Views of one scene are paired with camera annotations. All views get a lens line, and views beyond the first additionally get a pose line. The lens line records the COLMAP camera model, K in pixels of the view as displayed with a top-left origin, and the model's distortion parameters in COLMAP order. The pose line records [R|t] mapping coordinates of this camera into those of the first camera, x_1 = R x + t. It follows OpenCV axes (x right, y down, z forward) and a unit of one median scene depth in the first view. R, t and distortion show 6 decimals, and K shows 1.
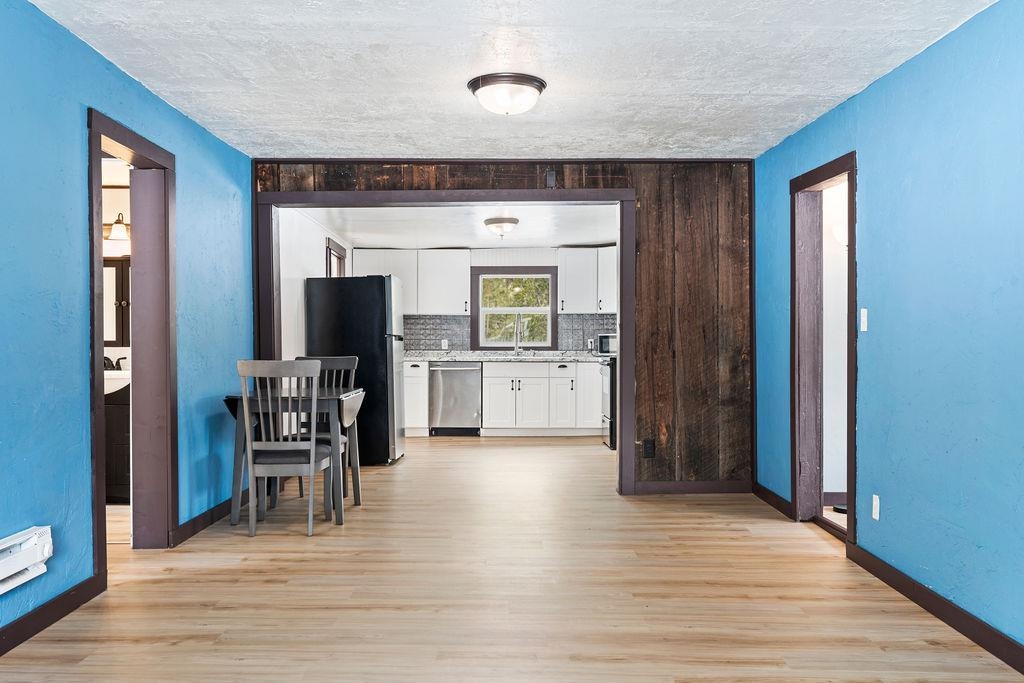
lens RADIAL K [[871.1, 0, 491.3], [0, 871.1, 345.7], [0, 0, 1]] dist [0.006858, 0.000853]
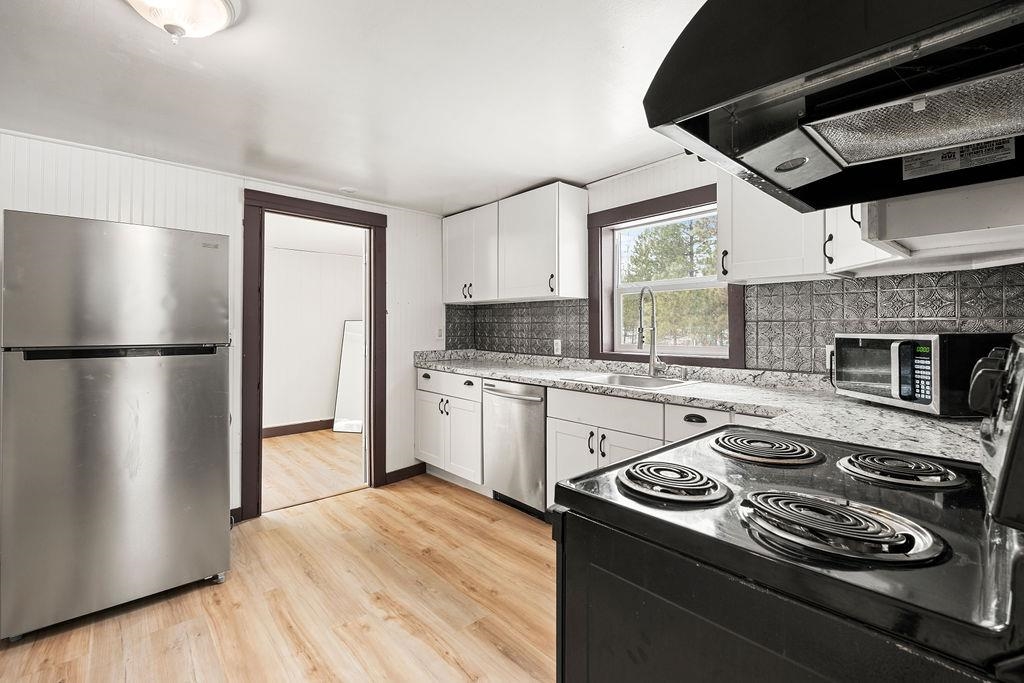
lens RADIAL K [[452.7, 0, 515.5], [0, 452.7, 326.5], [0, 0, 1]] dist [-0.002678, 0.000066]
pose [[0.684595, -0.003907, -0.728913, 0.165503], [0.003857, 0.999991, -0.001737, -0.016065], [0.728913, -0.001622, 0.684604, 0.766267]]
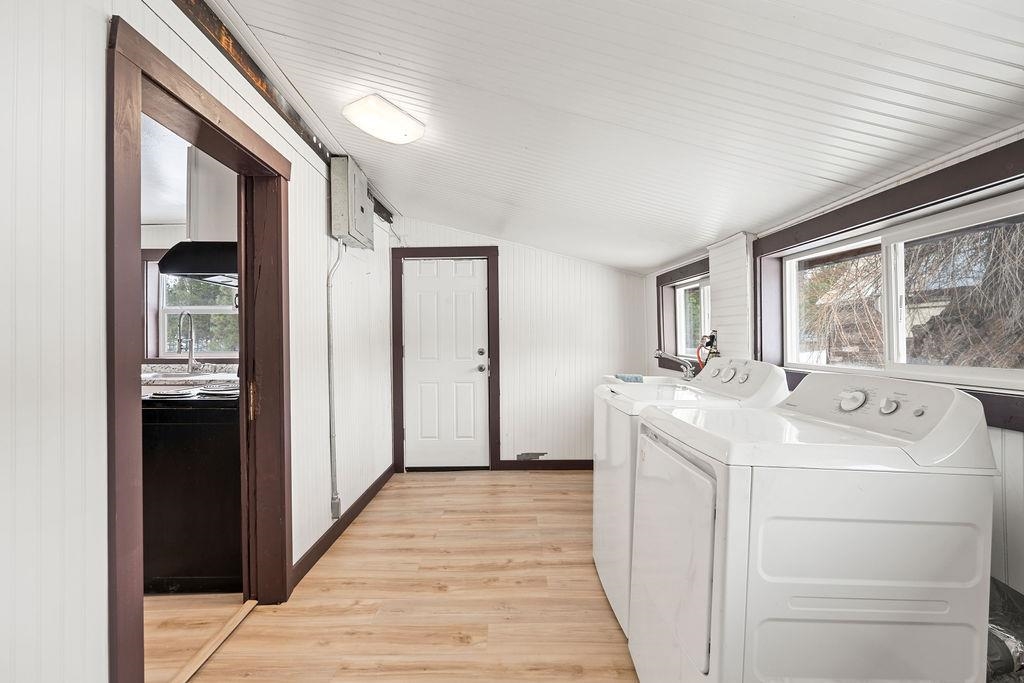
lens RADIAL K [[445.8, 0, 509.5], [0, 445.8, 335.1], [0, 0, 1]] dist [-0.000848, -0.000096]
pose [[0.999035, -0.001591, 0.043898, 0.279178], [0.001770, 0.999990, -0.004054, -0.016898], [-0.043891, 0.004128, 0.999028, 0.618869]]
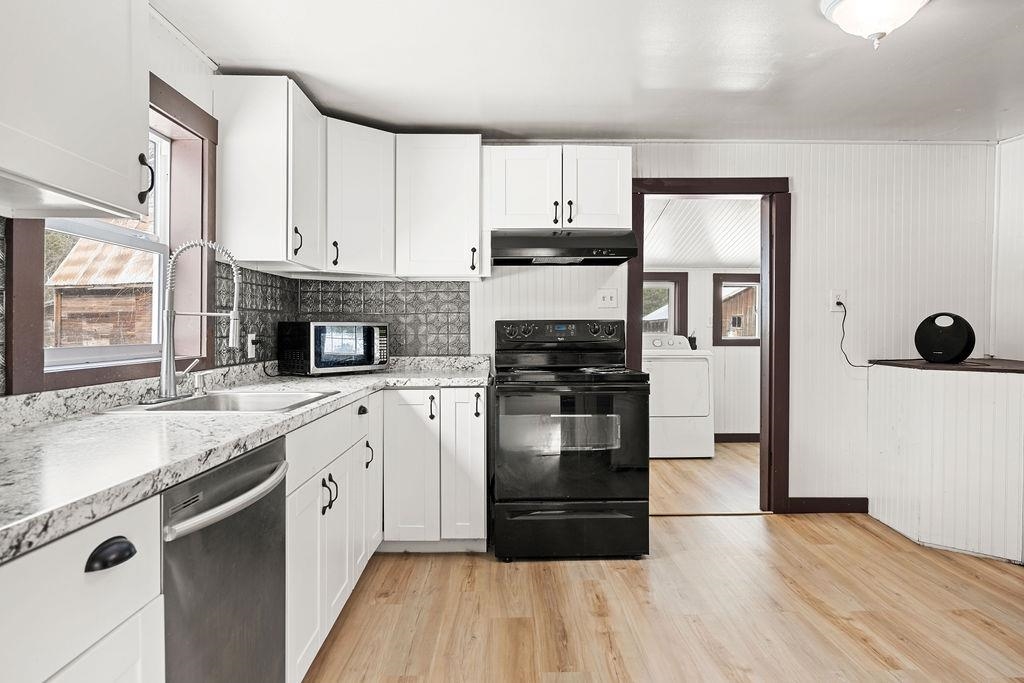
lens RADIAL K [[618.0, 0, 507.1], [0, 618.0, 338.2], [0, 0, 1]] dist [-0.004507, 0.000002]
pose [[-0.038013, -0.013697, 0.999183, -0.172688], [0.000521, 0.999906, 0.013726, -0.009571], [-0.999277, 0.001042, -0.038003, 0.902565]]
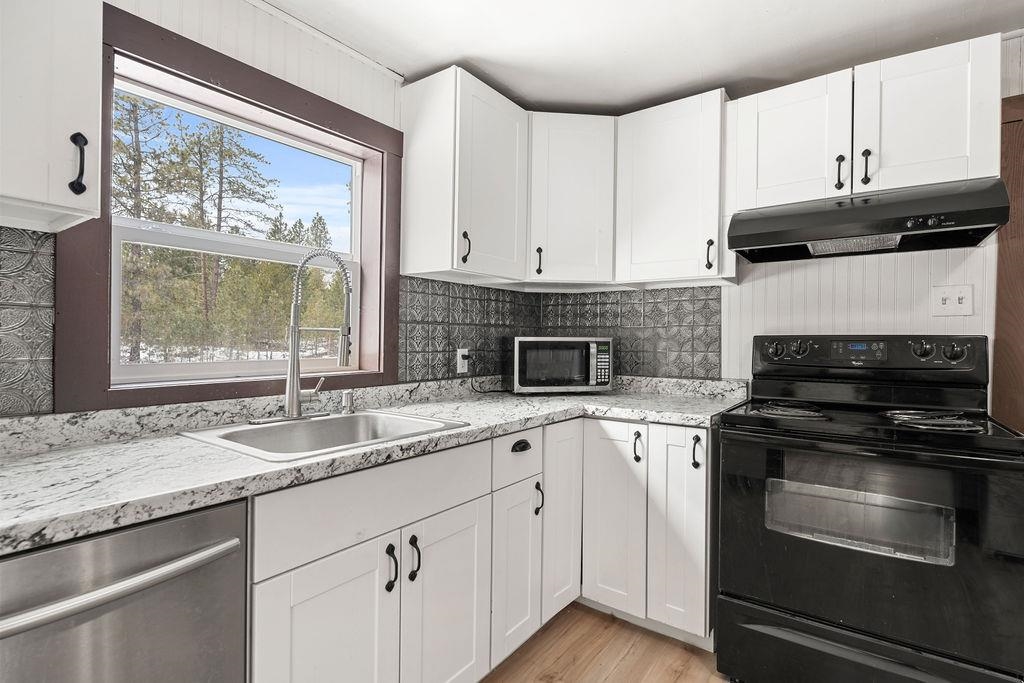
lens RADIAL K [[499.9, 0, 513.2], [0, 499.9, 343.0], [0, 0, 1]] dist [-0.000556, -0.000180]
pose [[0.565227, -0.002281, 0.824932, -0.059617], [-0.008767, 0.999923, 0.008771, -0.012510], [-0.824889, -0.012190, 0.565163, 0.861036]]
